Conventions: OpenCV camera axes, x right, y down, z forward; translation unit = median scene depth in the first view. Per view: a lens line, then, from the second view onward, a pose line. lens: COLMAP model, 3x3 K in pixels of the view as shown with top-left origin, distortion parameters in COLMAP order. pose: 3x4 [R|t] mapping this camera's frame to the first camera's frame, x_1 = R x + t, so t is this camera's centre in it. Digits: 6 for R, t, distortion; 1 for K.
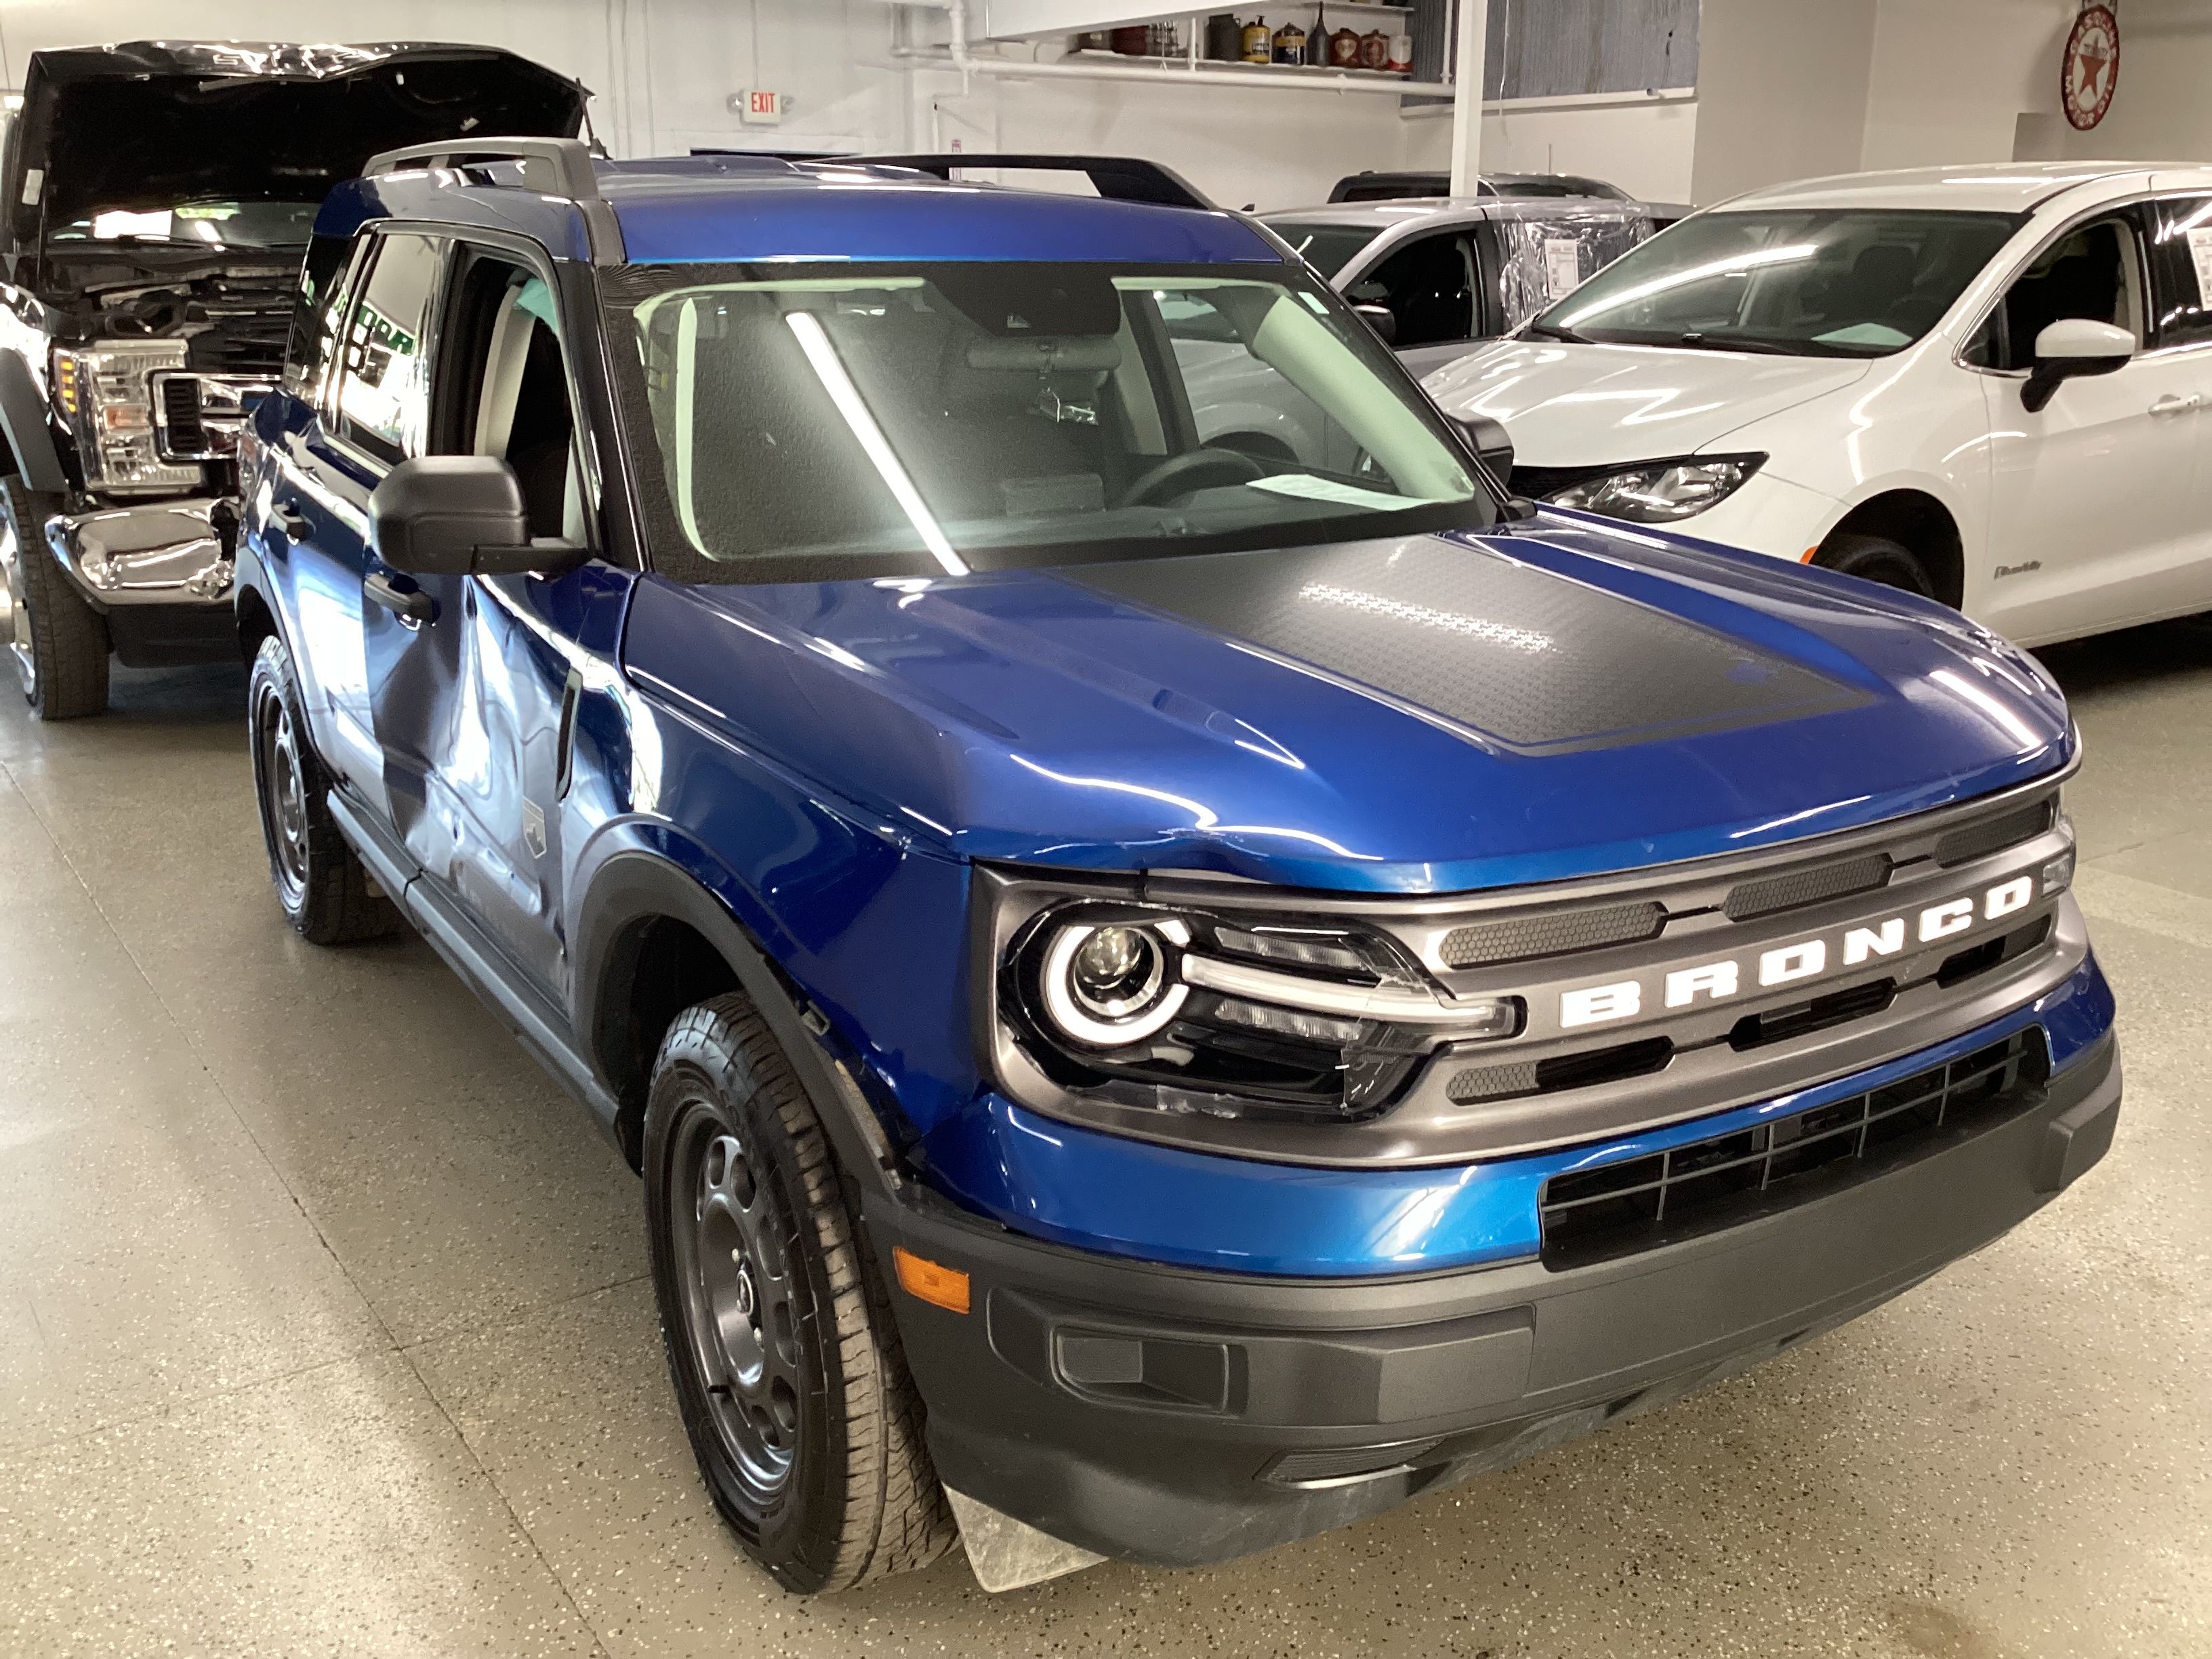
lens RADIAL K [[1971.3, 0, 1100.5], [0, 1971.3, 830.7], [0, 0, 1]] dist [0.080212, -0.141829]
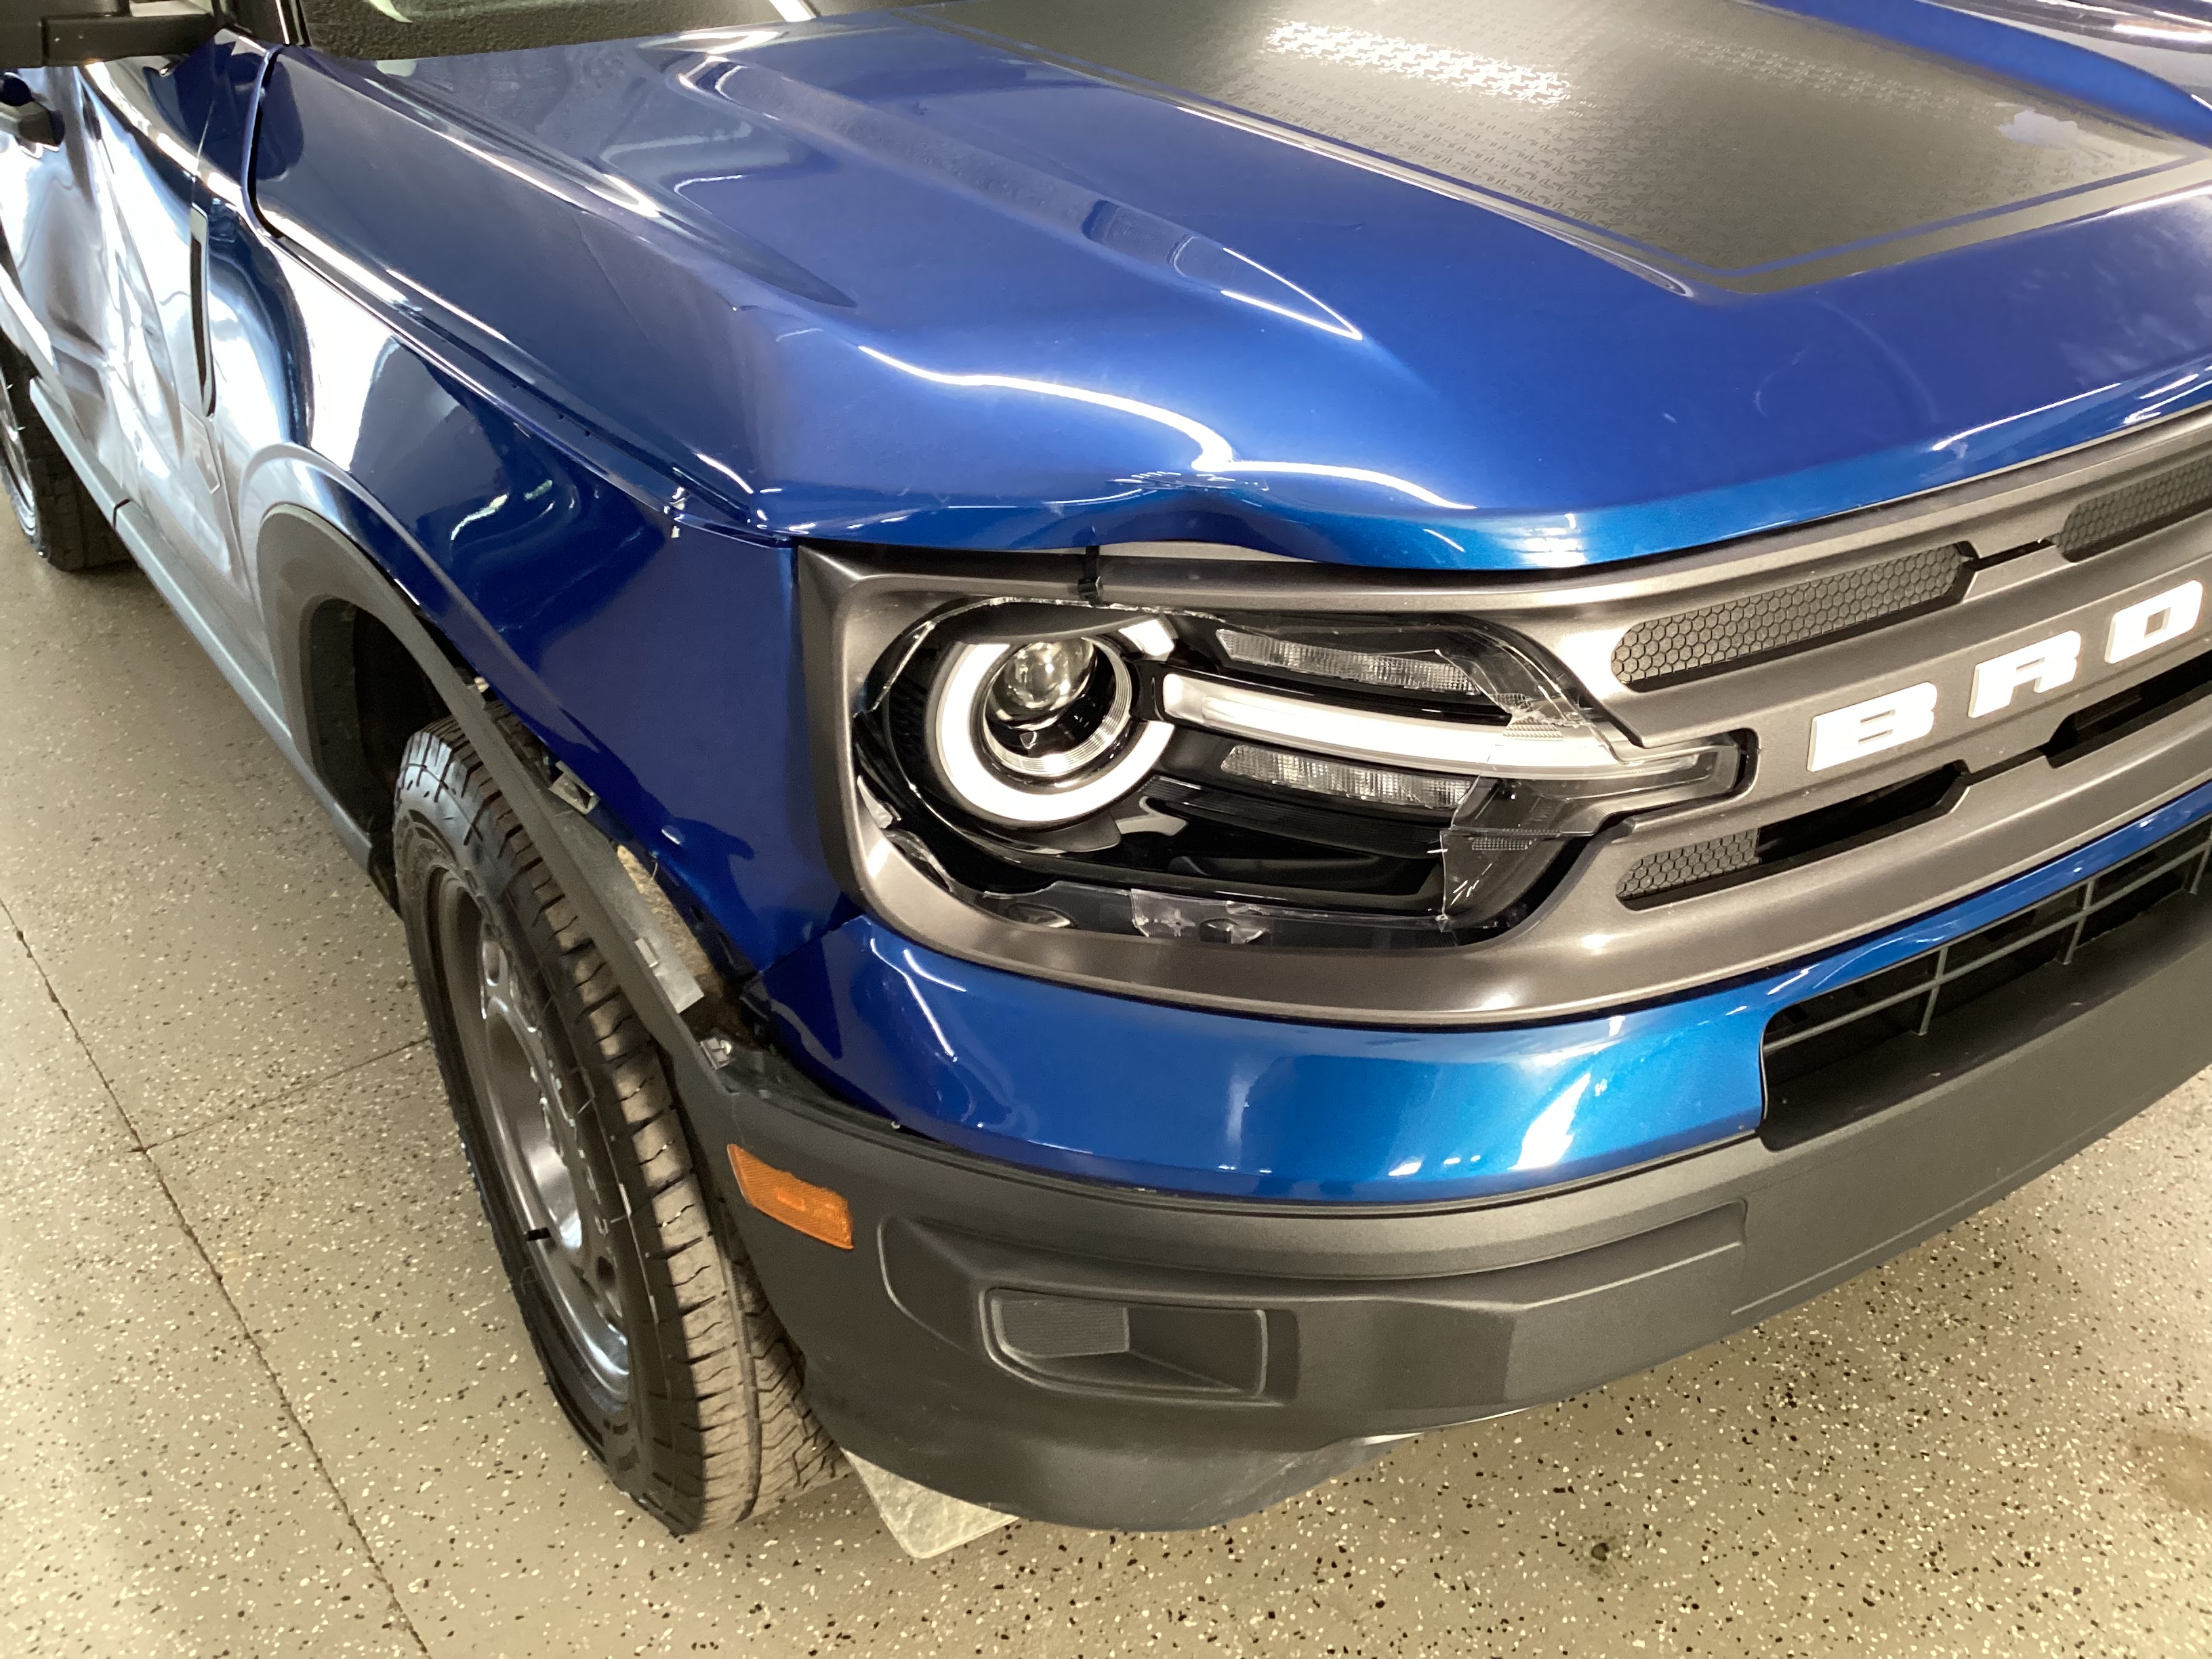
lens RADIAL K [[1971.3, 0, 1100.5], [0, 1971.3, 830.7], [0, 0, 1]] dist [0.080212, -0.141829]
pose [[0.998244, -0.055409, 0.020966, 0.007266], [0.048759, 0.969433, 0.240463, -0.034180], [-0.033649, -0.239018, 0.970432, 0.396297]]
